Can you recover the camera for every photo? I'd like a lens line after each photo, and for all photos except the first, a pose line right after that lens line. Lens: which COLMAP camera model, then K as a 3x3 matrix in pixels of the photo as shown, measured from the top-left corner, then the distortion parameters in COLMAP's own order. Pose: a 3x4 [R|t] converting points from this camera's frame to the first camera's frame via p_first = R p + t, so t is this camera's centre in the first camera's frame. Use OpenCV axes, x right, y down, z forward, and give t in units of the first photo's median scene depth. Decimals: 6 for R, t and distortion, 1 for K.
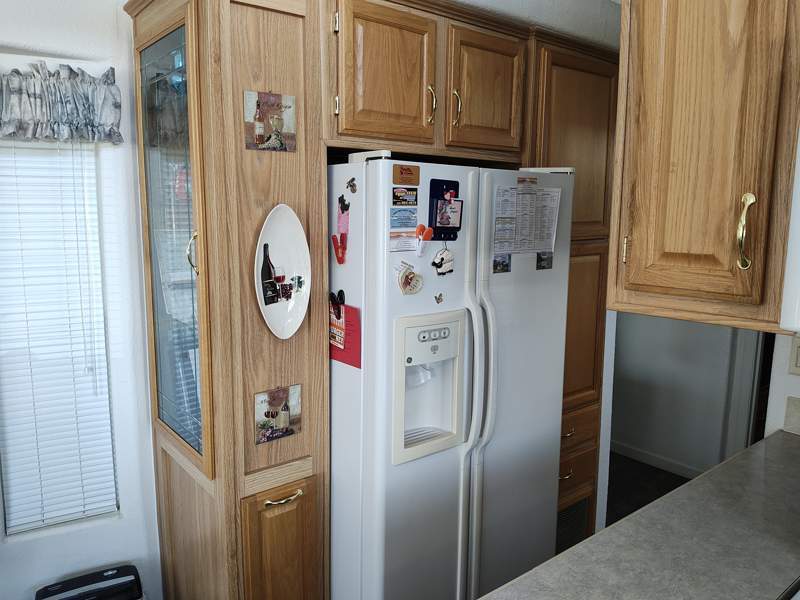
lens RADIAL K [[606.4, 0, 400.0], [0, 606.4, 300.0], [0, 0, 1]] dist [0.126308, -0.243515]
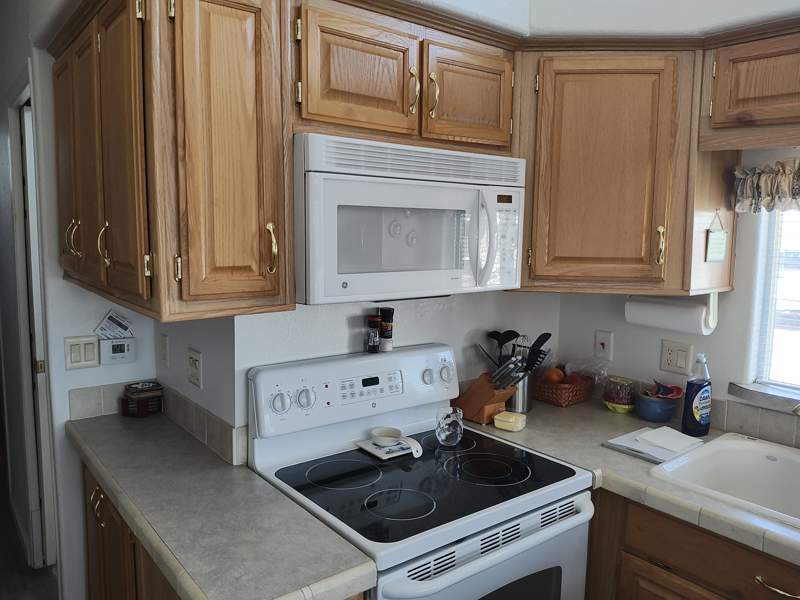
lens RADIAL K [[606.4, 0, 400.0], [0, 606.4, 300.0], [0, 0, 1]] dist [0.126308, -0.243515]
pose [[0.011381, -0.128202, 0.991683, -0.868433], [0.140260, 0.982147, 0.125359, -0.119695], [-0.990049, 0.137667, 0.029159, 0.610600]]
